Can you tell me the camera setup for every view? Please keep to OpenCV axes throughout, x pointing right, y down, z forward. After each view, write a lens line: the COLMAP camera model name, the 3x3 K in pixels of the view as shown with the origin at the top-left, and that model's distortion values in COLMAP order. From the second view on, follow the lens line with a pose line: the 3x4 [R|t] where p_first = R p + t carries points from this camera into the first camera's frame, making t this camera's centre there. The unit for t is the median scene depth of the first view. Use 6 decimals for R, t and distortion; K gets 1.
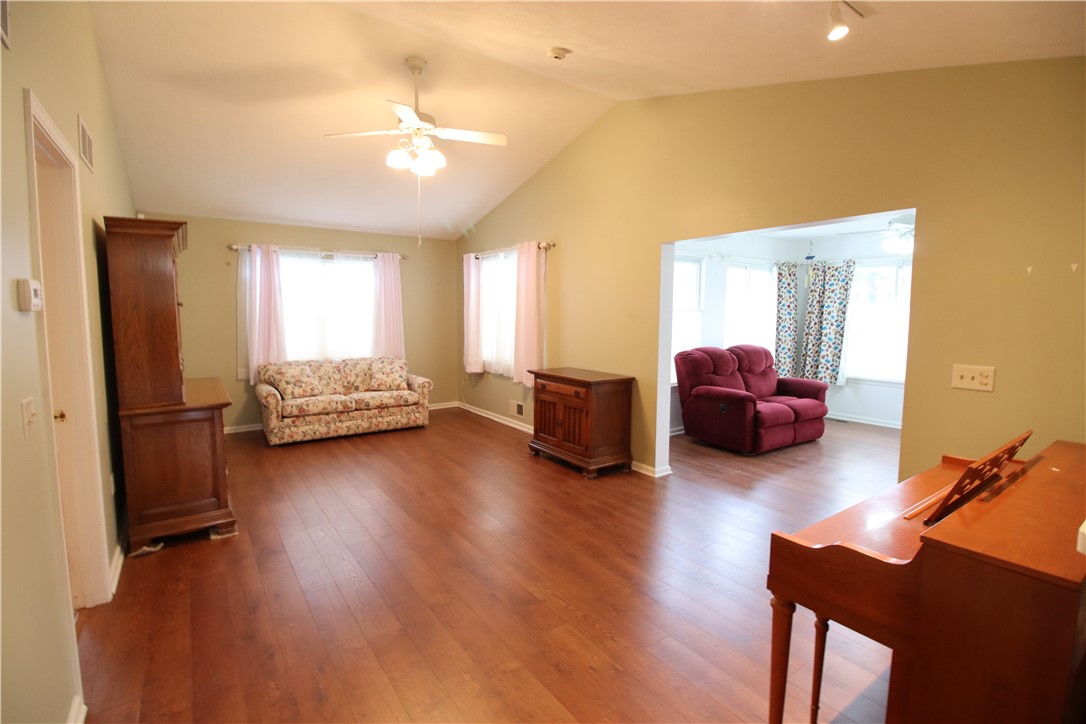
lens RADIAL K [[504.5, 0, 540.7], [0, 504.5, 364.1], [0, 0, 1]] dist [-0.012694, -0.000302]
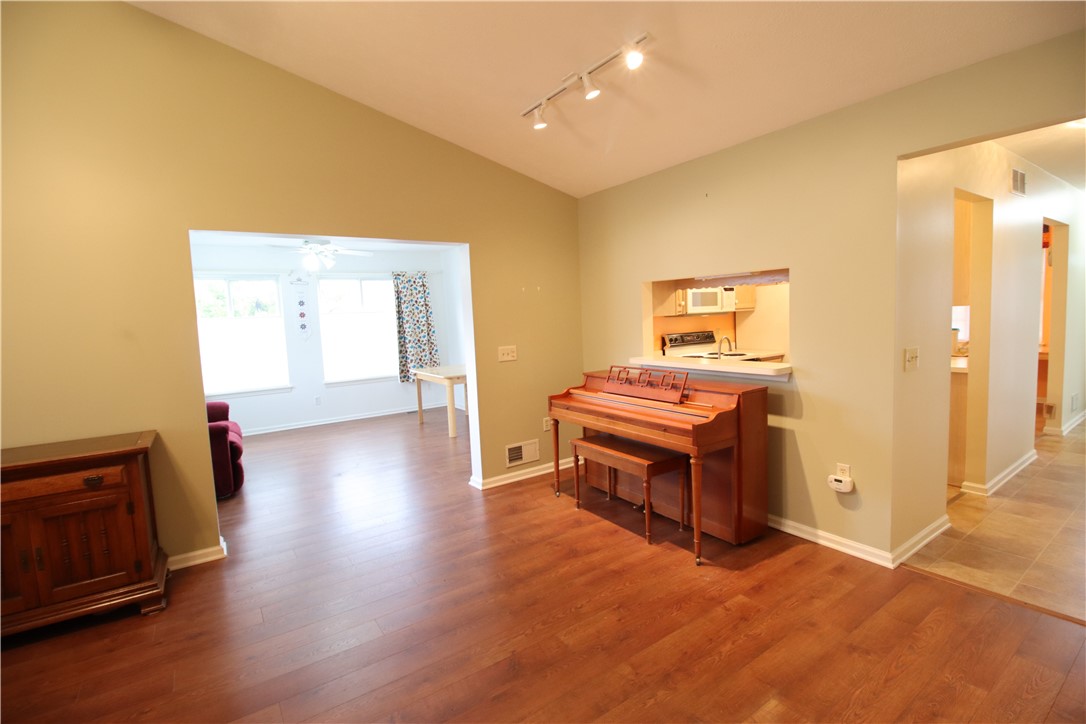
lens RADIAL K [[504.5, 0, 542.9], [0, 504.5, 363.3], [0, 0, 1]] dist [-0.012694, -0.000302]
pose [[0.003707, -0.100717, 0.994908, -0.572350], [0.146342, 0.984258, 0.099094, -0.064444], [-0.989227, 0.145229, 0.018388, 0.621949]]
